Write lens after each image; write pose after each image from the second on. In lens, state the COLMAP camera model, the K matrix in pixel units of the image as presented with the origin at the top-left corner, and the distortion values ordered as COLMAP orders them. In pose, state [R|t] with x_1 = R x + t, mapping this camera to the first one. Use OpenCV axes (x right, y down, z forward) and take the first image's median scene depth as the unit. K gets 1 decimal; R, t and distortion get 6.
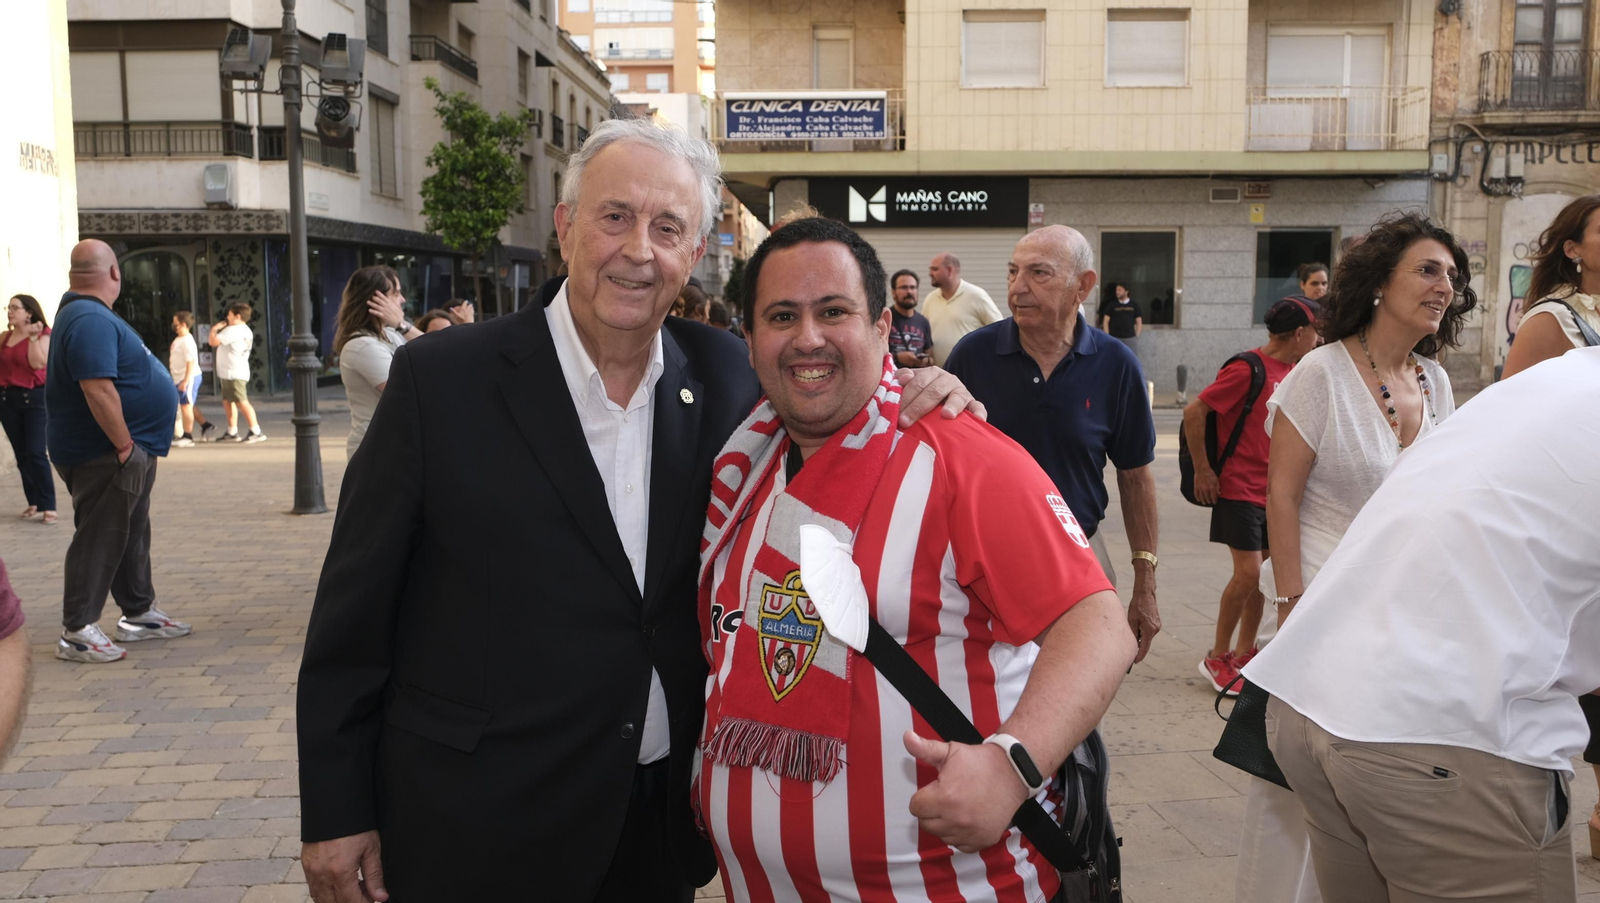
lens RADIAL K [[1298.8, 0, 788.0], [0, 1298.8, 455.6], [0, 0, 1]] dist [-0.013160, 0.010067]
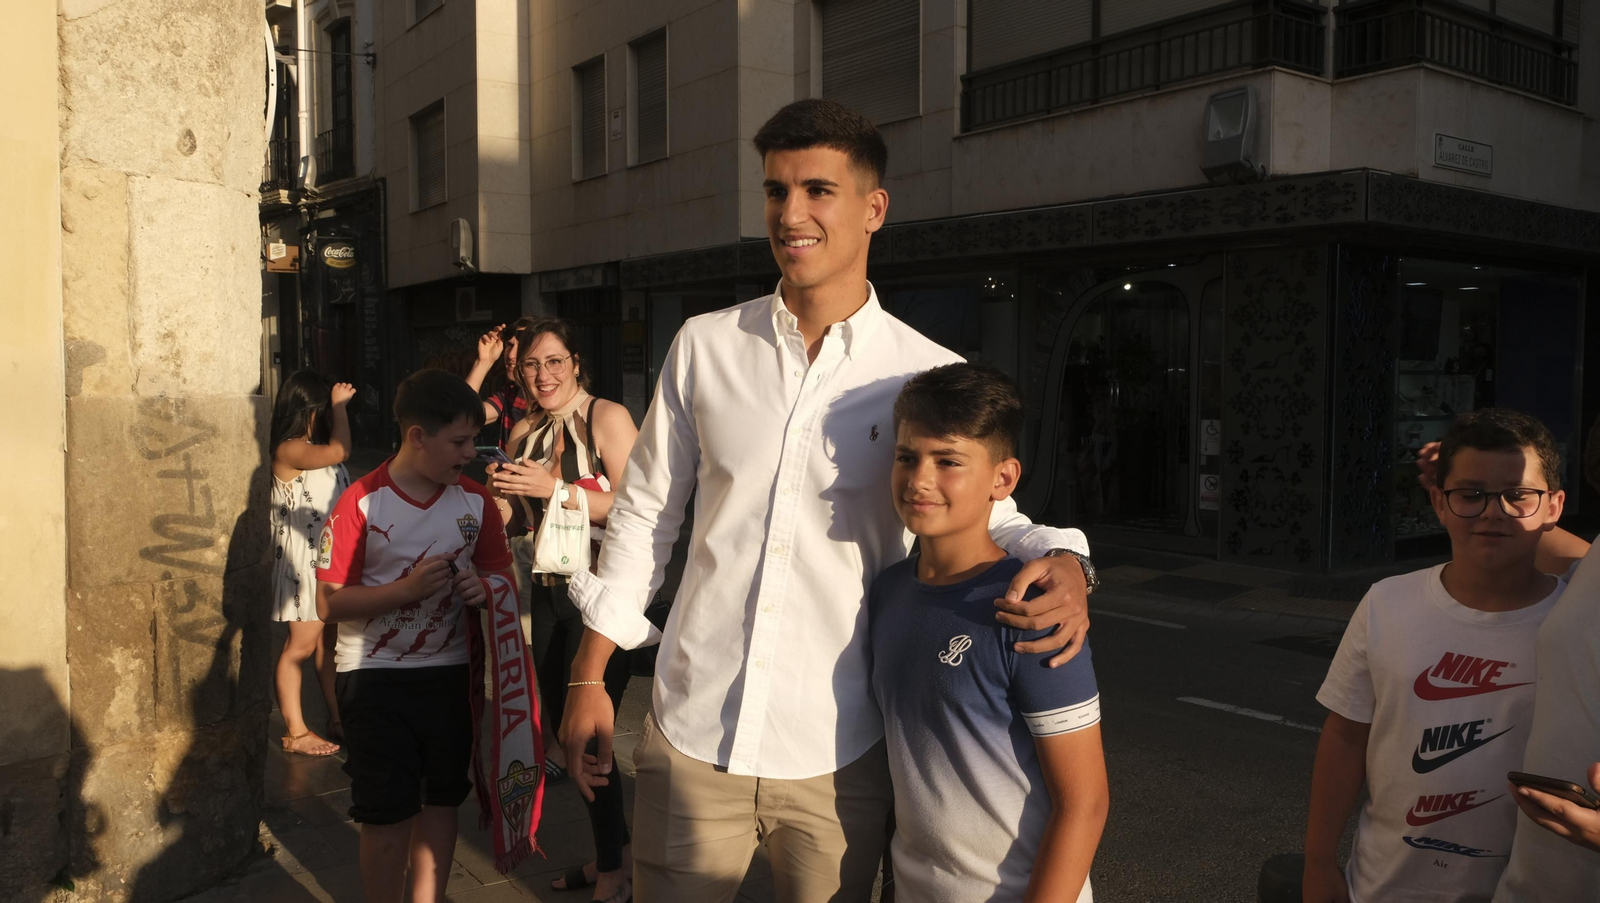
lens RADIAL K [[1298.8, 0, 810.4], [0, 1298.8, 449.8], [0, 0, 1]] dist [-0.013160, 0.010067]
pose [[0.630910, 0.047728, -0.774386, -0.162295], [-0.096499, 0.995183, -0.017284, -0.068897], [0.769831, 0.085632, 0.632477, 0.587142]]
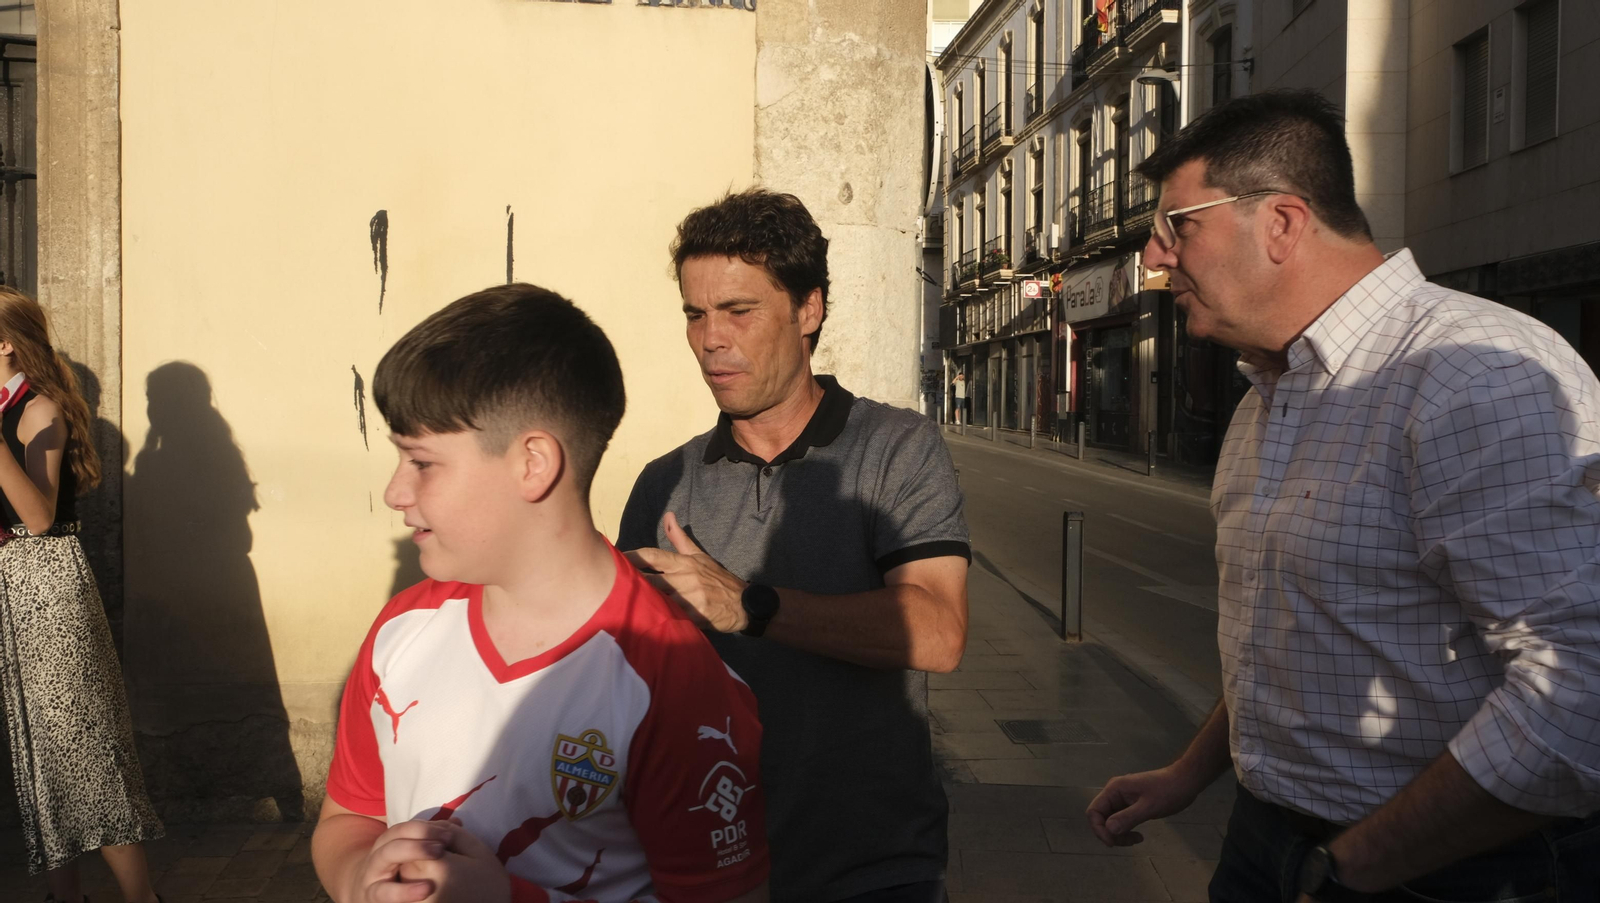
lens RADIAL K [[1393.8, 0, 791.6], [0, 1393.8, 448.6], [0, 0, 1]] dist [0.006291, -0.010566]
pose [[0.012407, 0.041964, -0.999042, -0.120275], [-0.127202, 0.991068, 0.040050, -0.071115], [0.991799, 0.126583, 0.017634, 0.620906]]
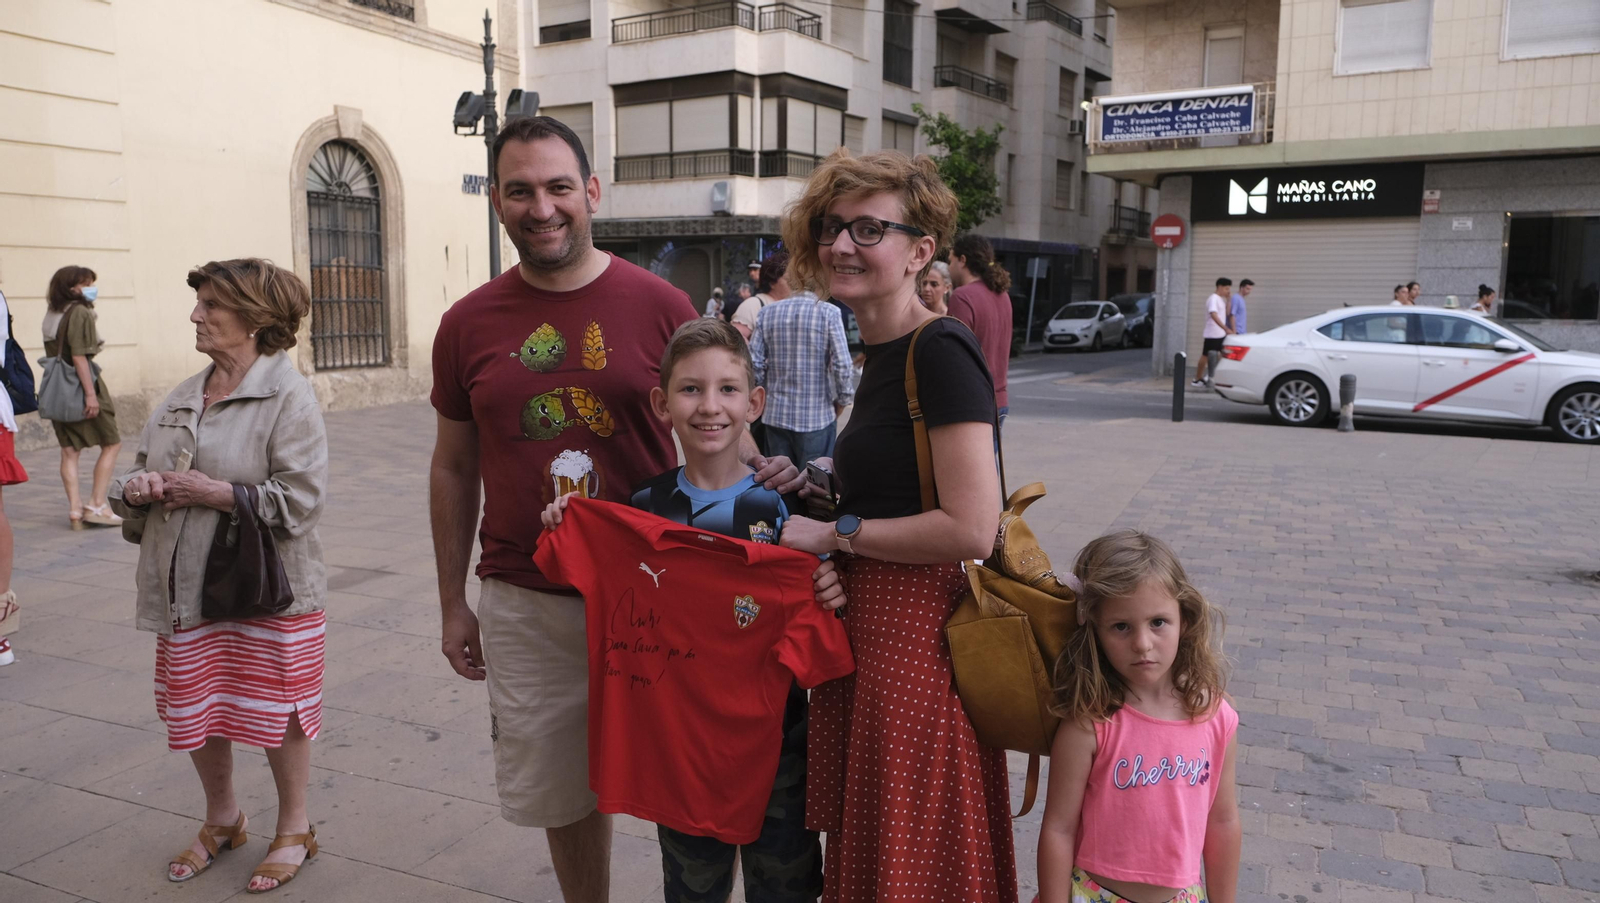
lens RADIAL K [[1126.6, 0, 808.2], [0, 1126.6, 439.9], [0, 0, 1]] dist [0.003437, 0.008664]
pose [[0.862599, 0.075954, -0.500153, 0.227150], [-0.068865, 0.997092, 0.032650, -0.006618], [0.501179, 0.006279, 0.865321, 0.052861]]
